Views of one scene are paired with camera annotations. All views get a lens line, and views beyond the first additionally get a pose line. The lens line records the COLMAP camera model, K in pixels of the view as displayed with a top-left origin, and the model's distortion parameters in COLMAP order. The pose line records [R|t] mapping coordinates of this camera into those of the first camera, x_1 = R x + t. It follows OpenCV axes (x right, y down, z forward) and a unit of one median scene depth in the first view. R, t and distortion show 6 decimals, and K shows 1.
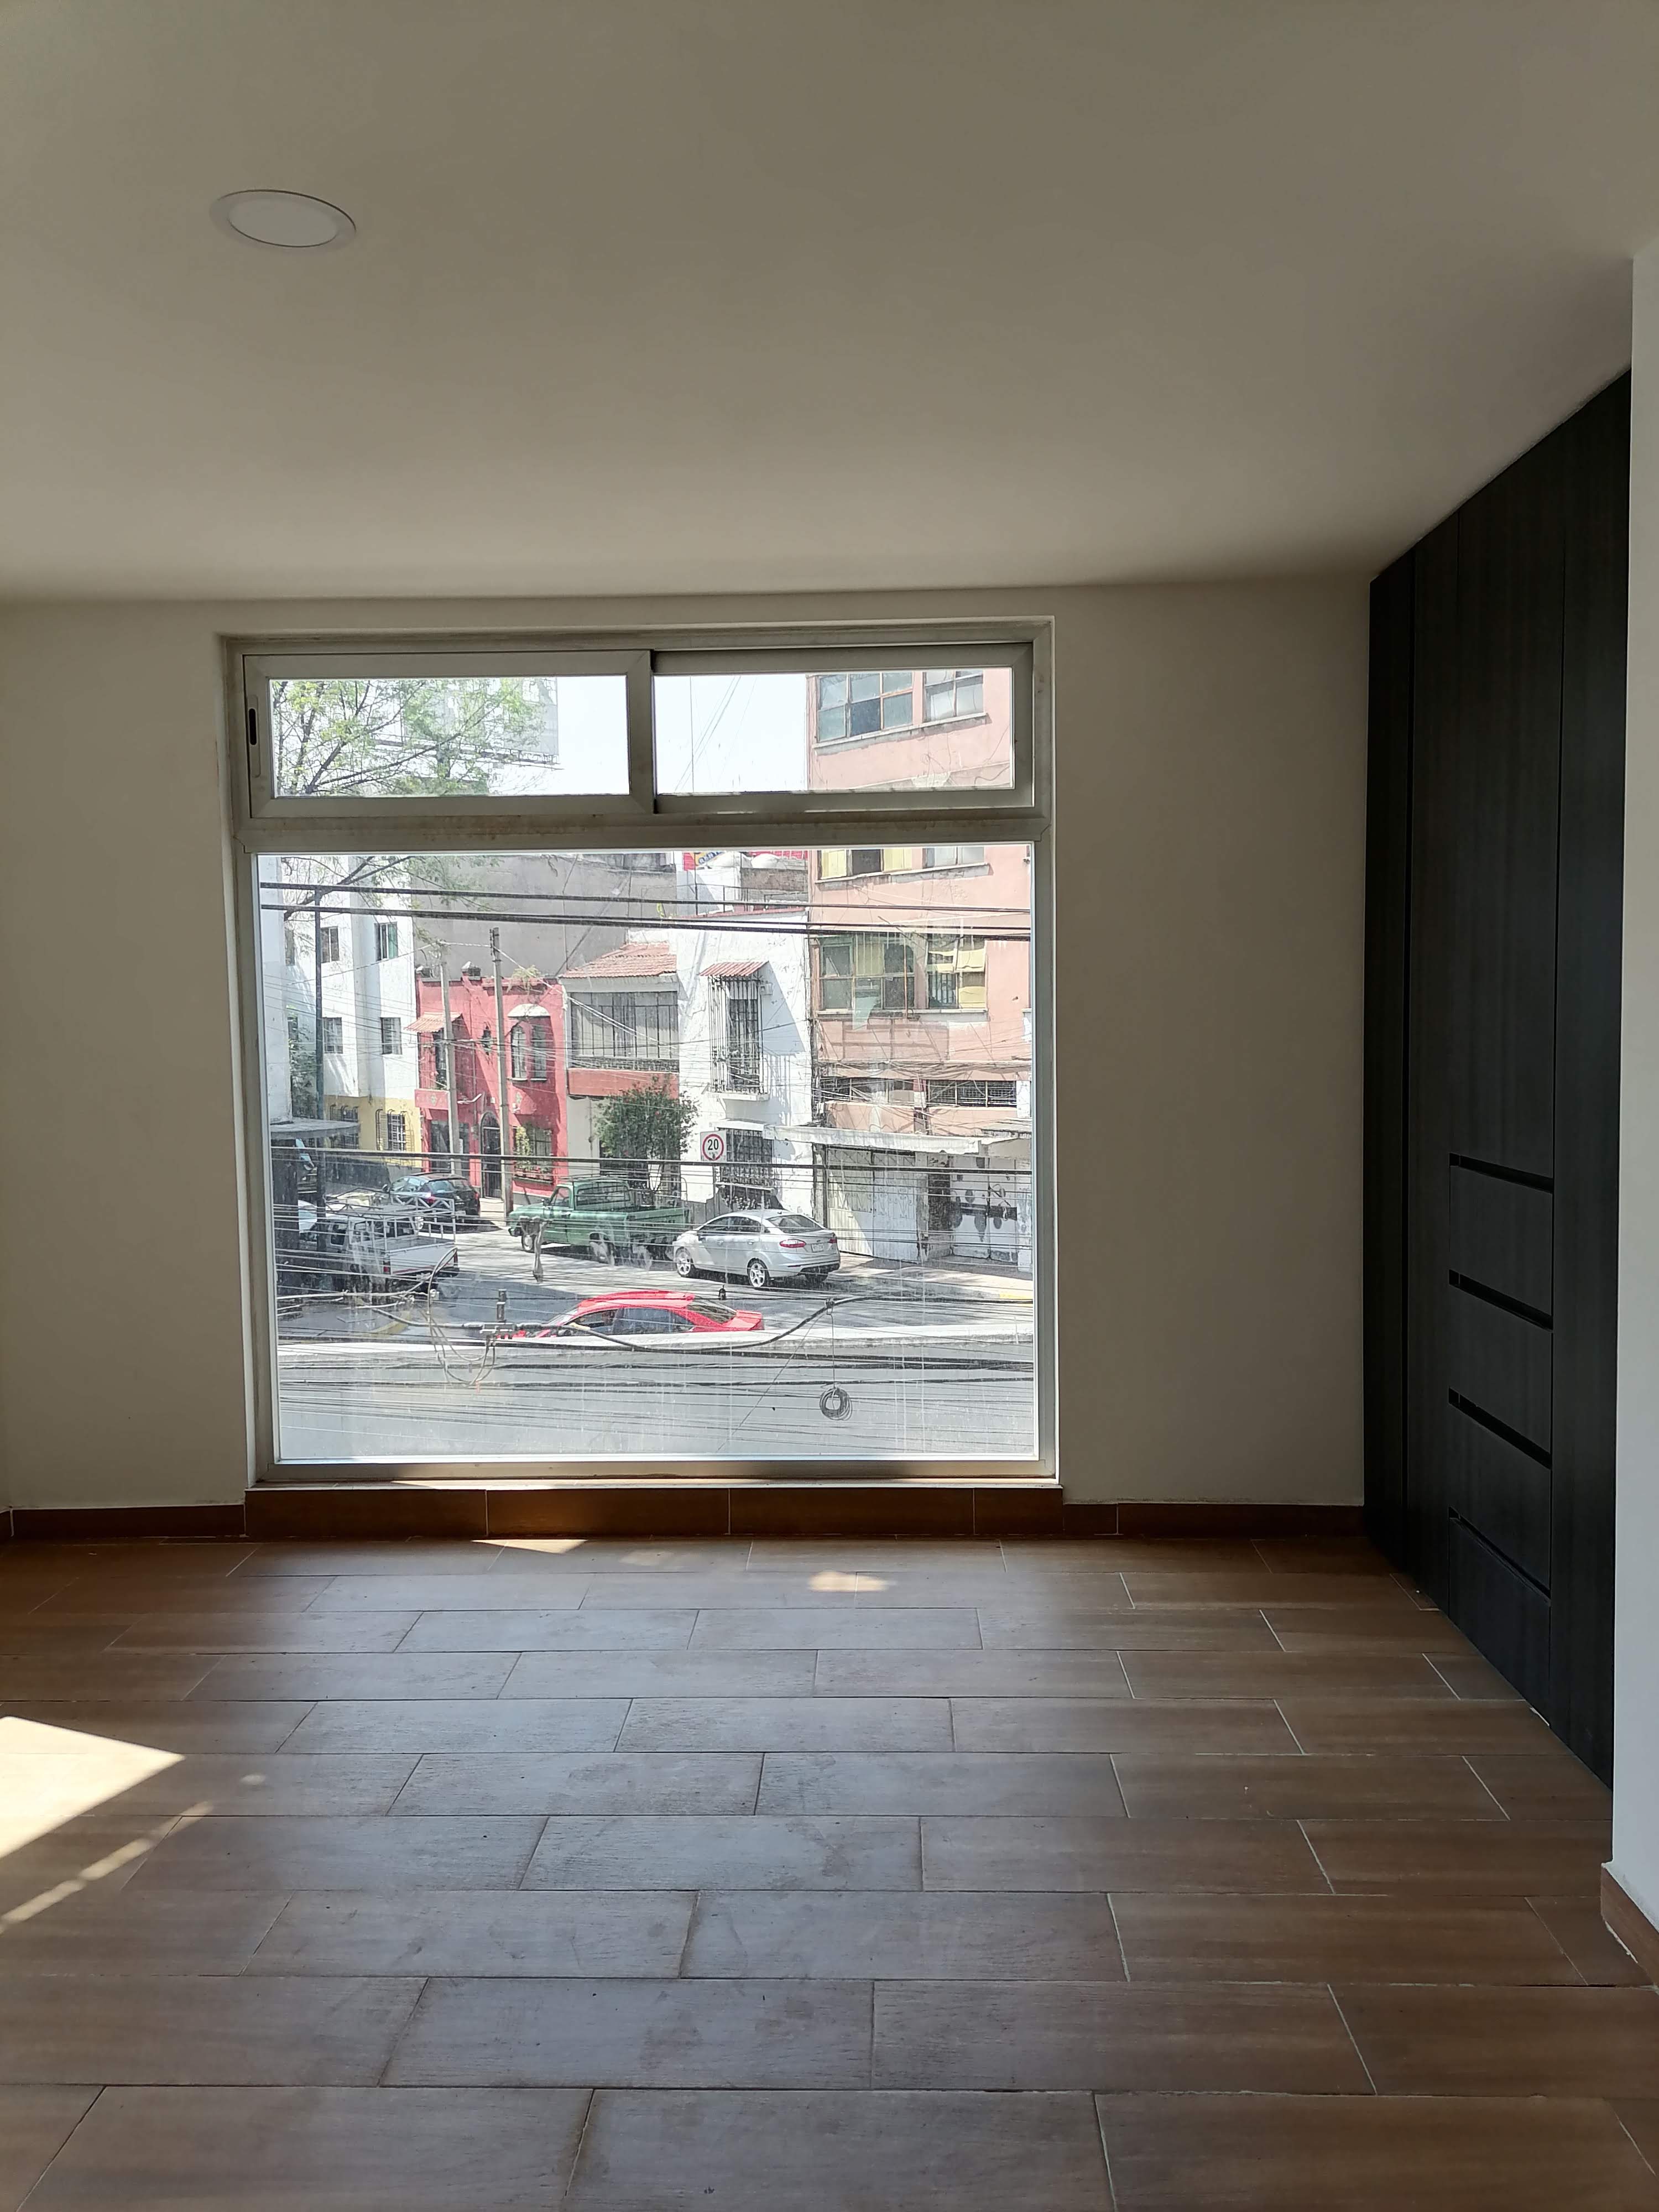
lens RADIAL K [[1695.5, 0, 822.2], [0, 1695.5, 1111.6], [0, 0, 1]] dist [0.041387, -0.020106]
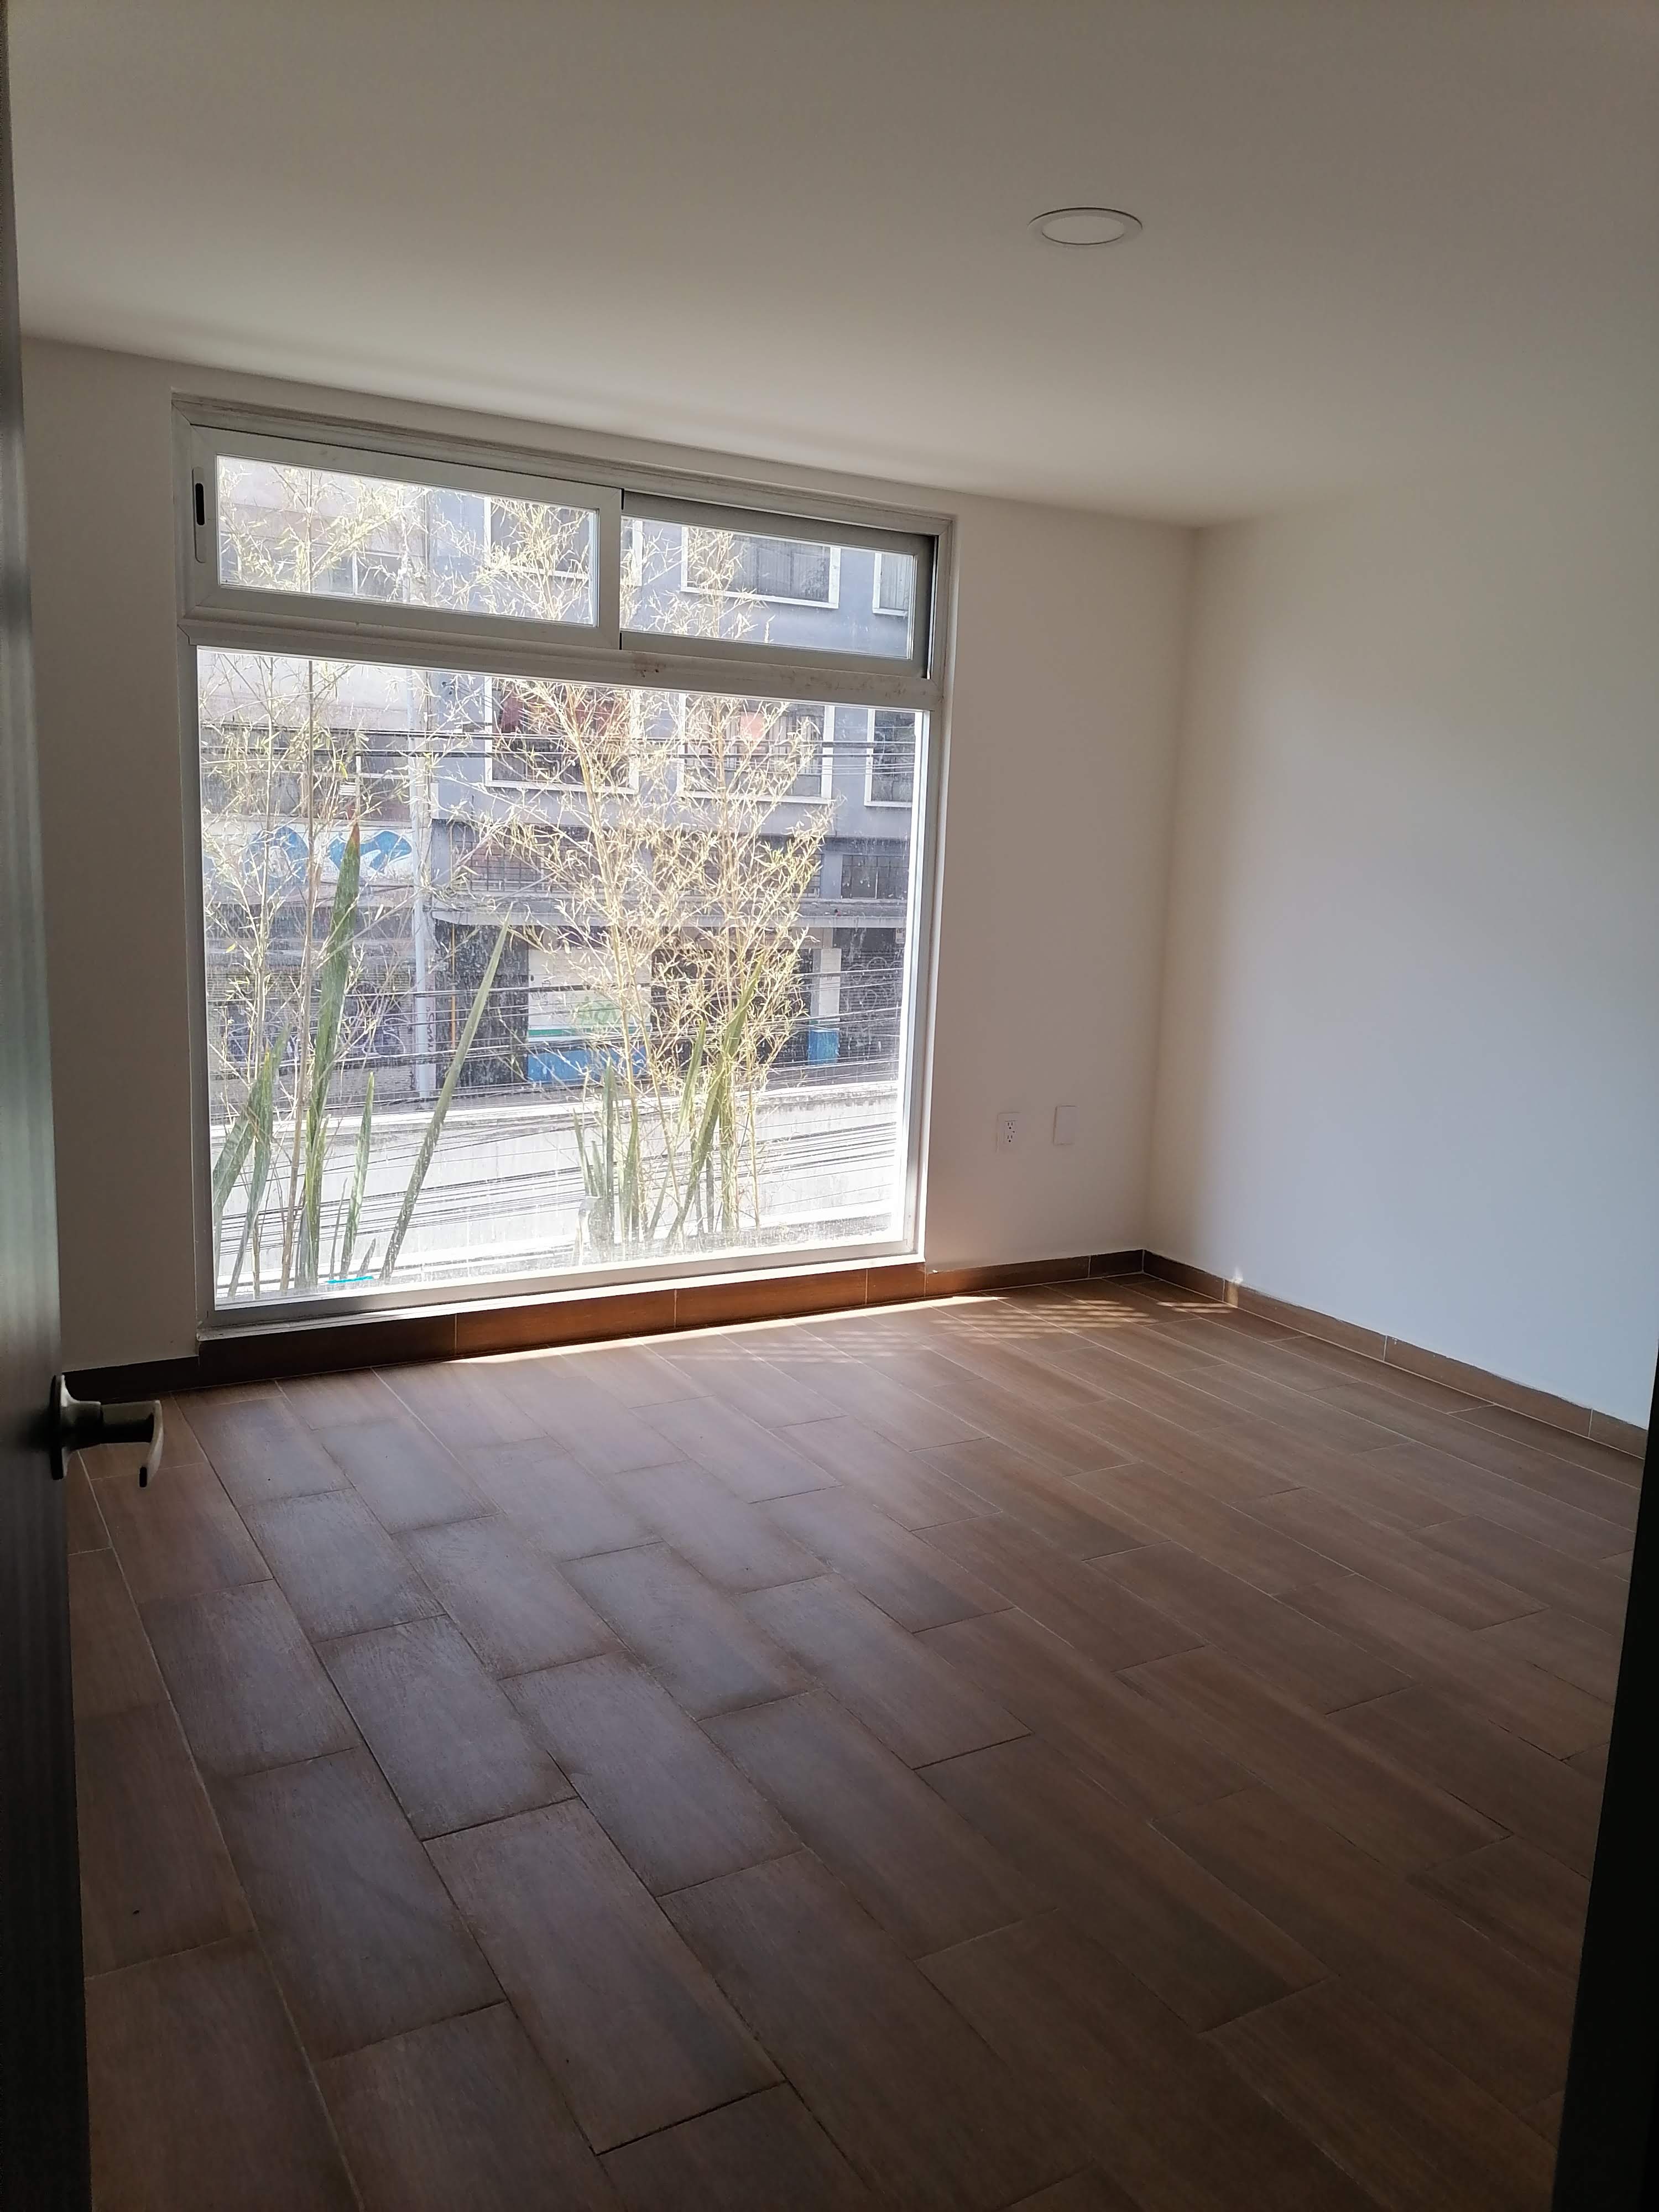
lens RADIAL K [[1695.5, 0, 837.4], [0, 1695.5, 1080.9], [0, 0, 1]] dist [0.041387, -0.020106]
pose [[0.835258, -0.037229, 0.548597, -0.571335], [-0.008963, 0.996651, 0.081281, 0.001423], [-0.549786, -0.072808, 0.832127, 0.043534]]
